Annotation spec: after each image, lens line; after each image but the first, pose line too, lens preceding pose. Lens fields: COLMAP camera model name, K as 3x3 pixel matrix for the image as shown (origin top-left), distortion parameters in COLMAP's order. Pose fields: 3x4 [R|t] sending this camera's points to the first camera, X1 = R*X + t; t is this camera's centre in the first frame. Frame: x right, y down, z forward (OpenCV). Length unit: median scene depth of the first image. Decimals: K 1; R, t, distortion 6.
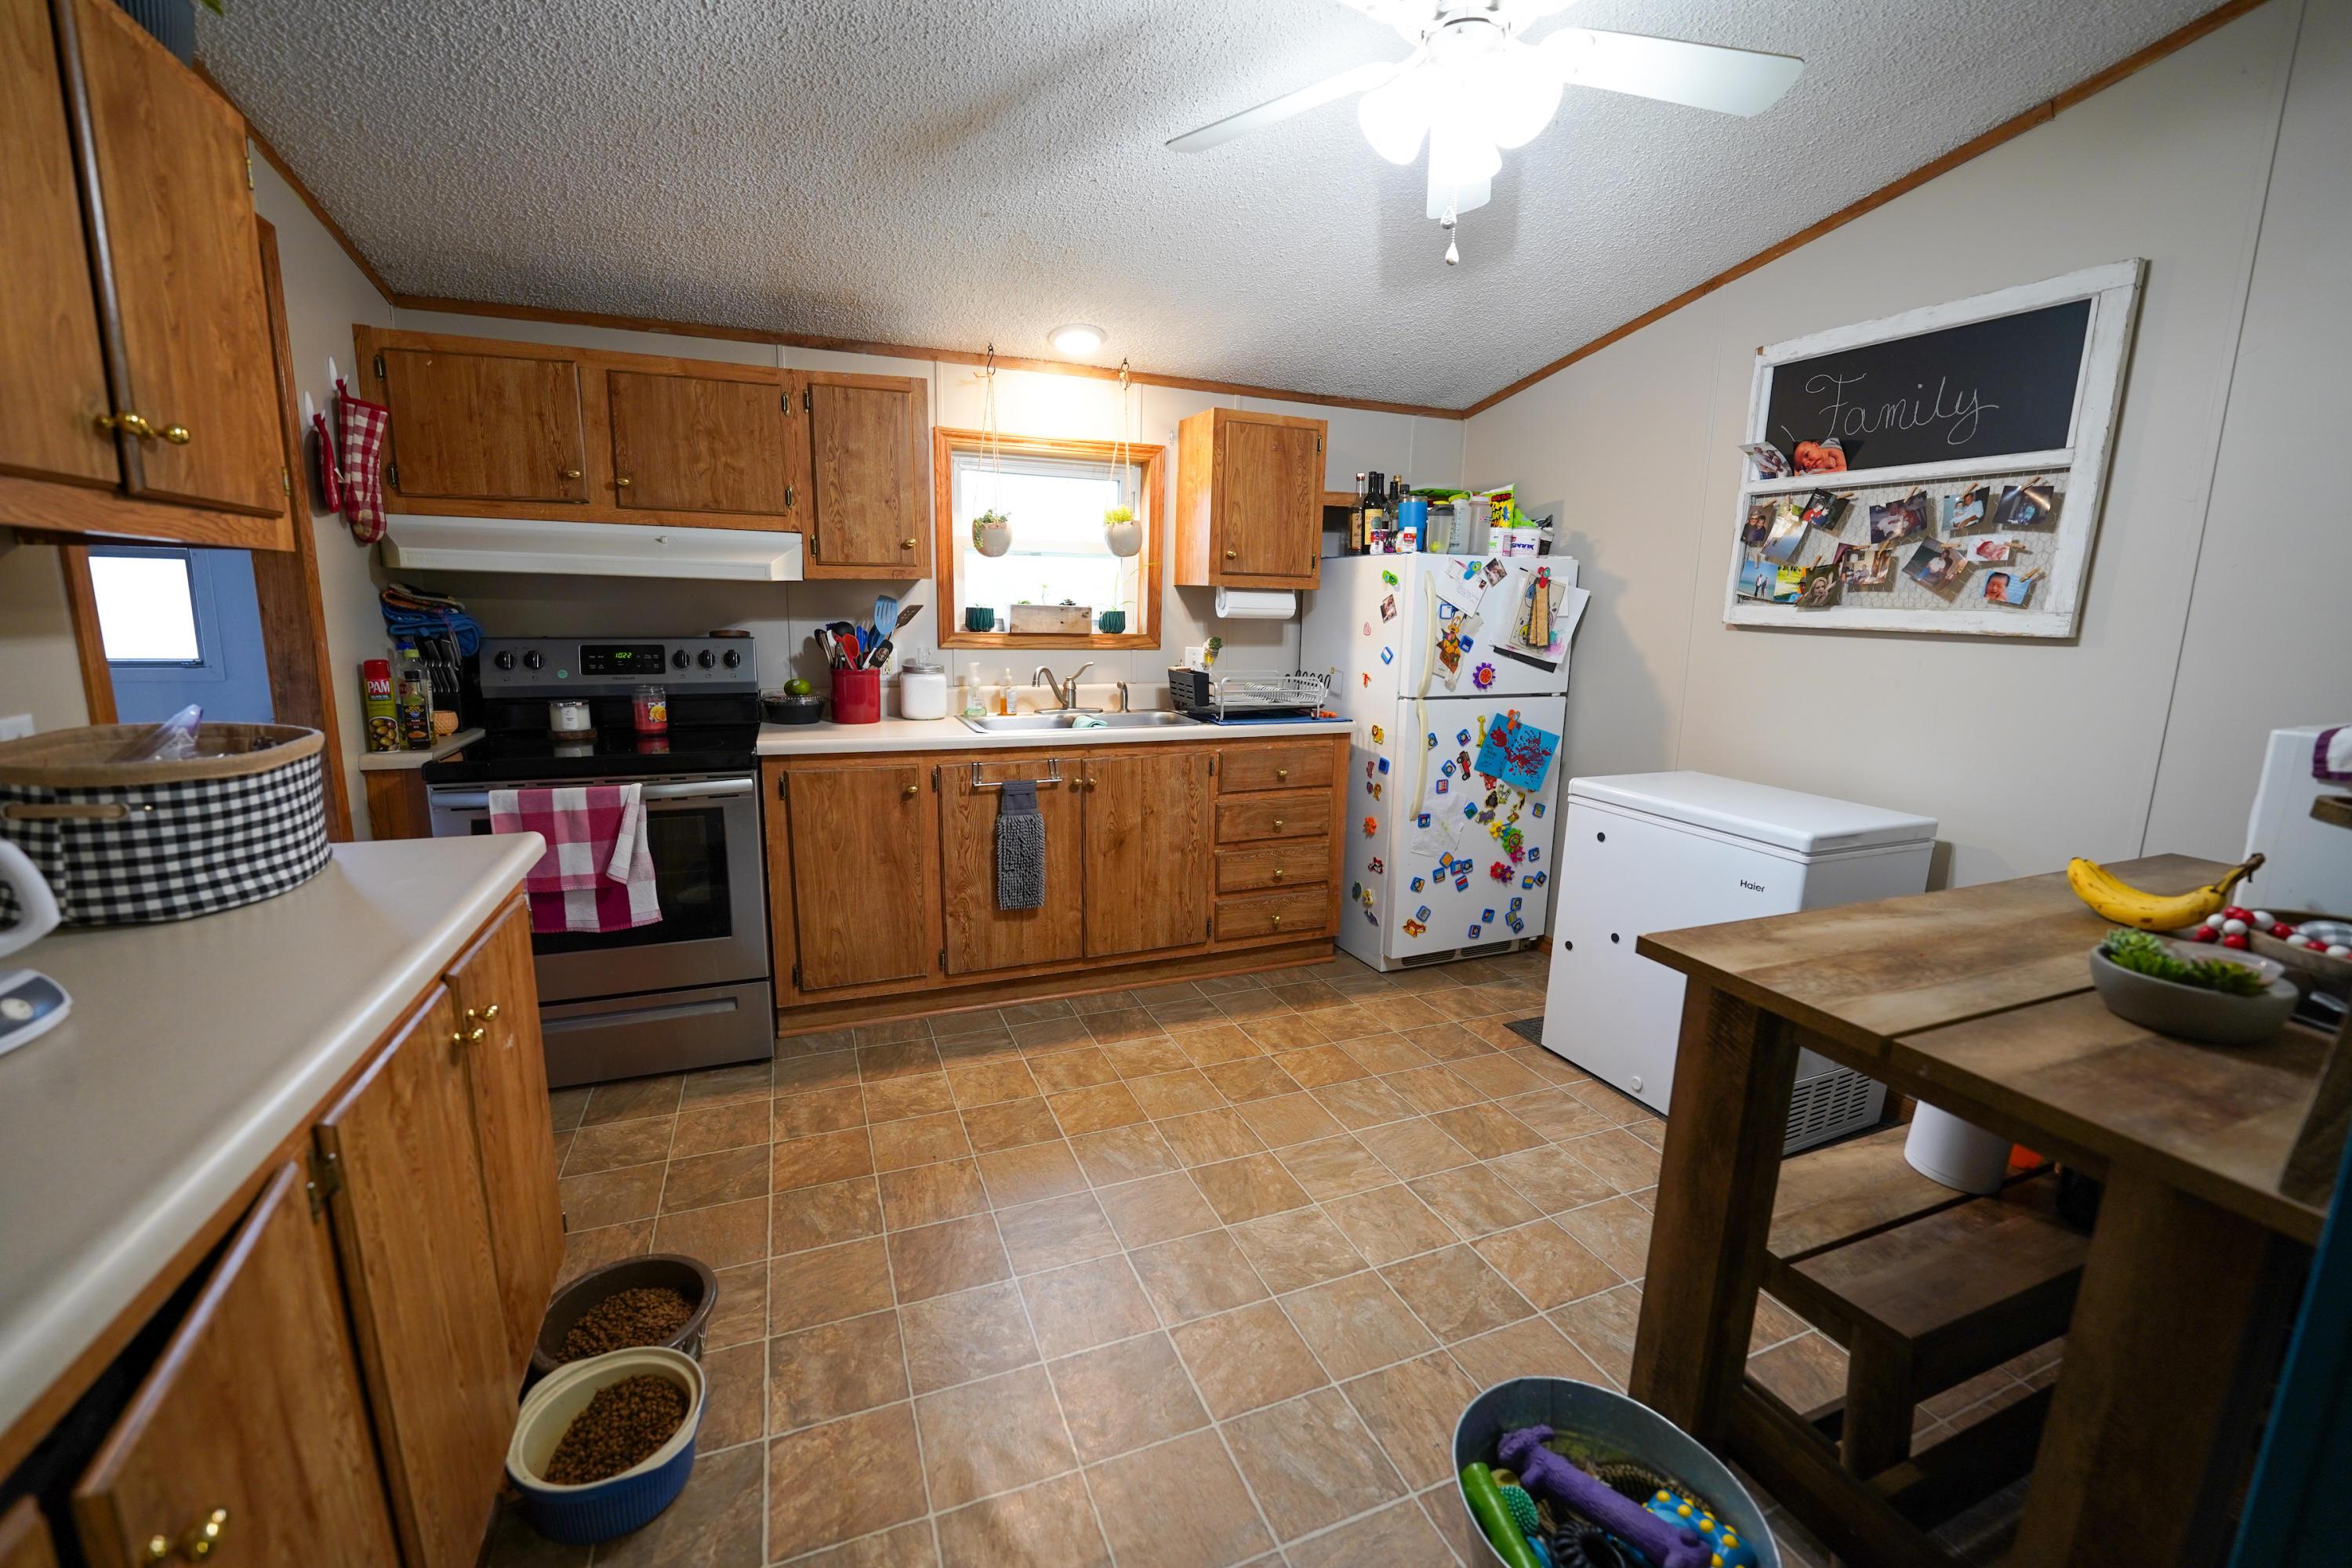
lens RADIAL K [[934.8, 0, 1180.4], [0, 934.8, 774.0], [0, 0, 1]] dist [-0.027500, 0.003406]
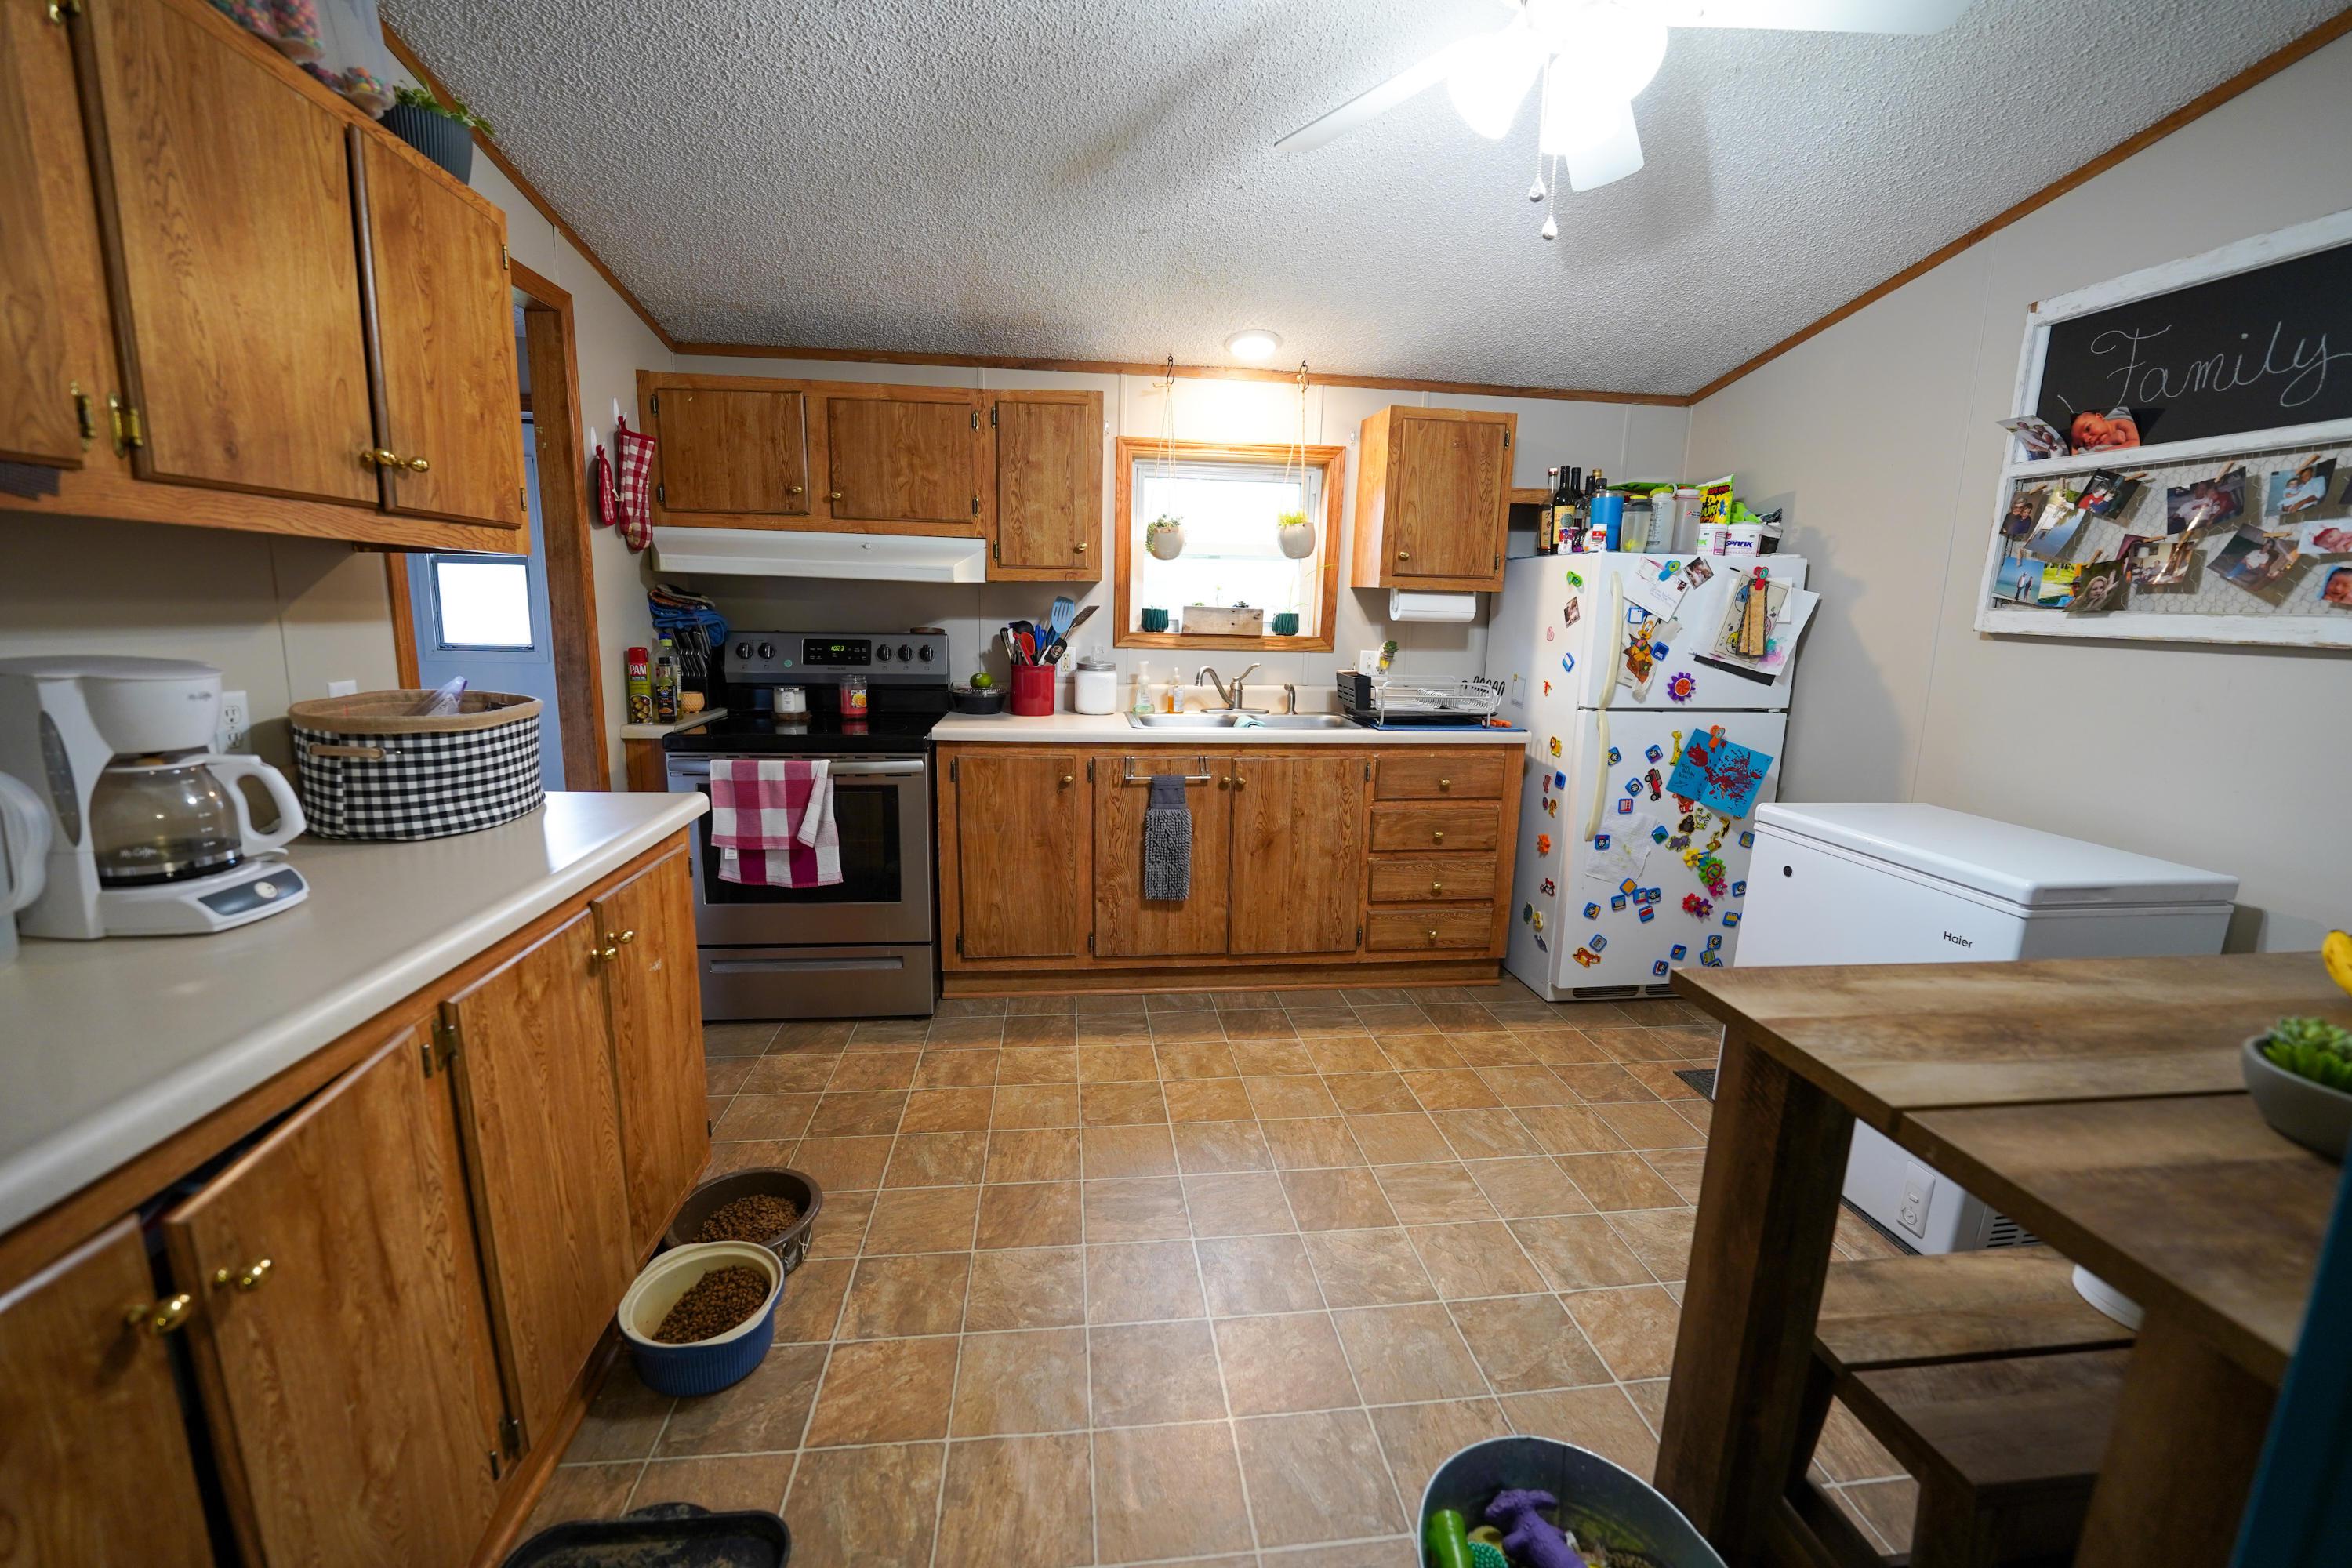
lens RADIAL K [[934.8, 0, 1180.4], [0, 934.8, 774.0], [0, 0, 1]] dist [-0.027500, 0.003406]
pose [[0.965656, 0.049255, -0.255113, 0.118226], [-0.050763, 0.998710, 0.000671, 0.004486], [0.254818, 0.012302, 0.966911, 0.005383]]
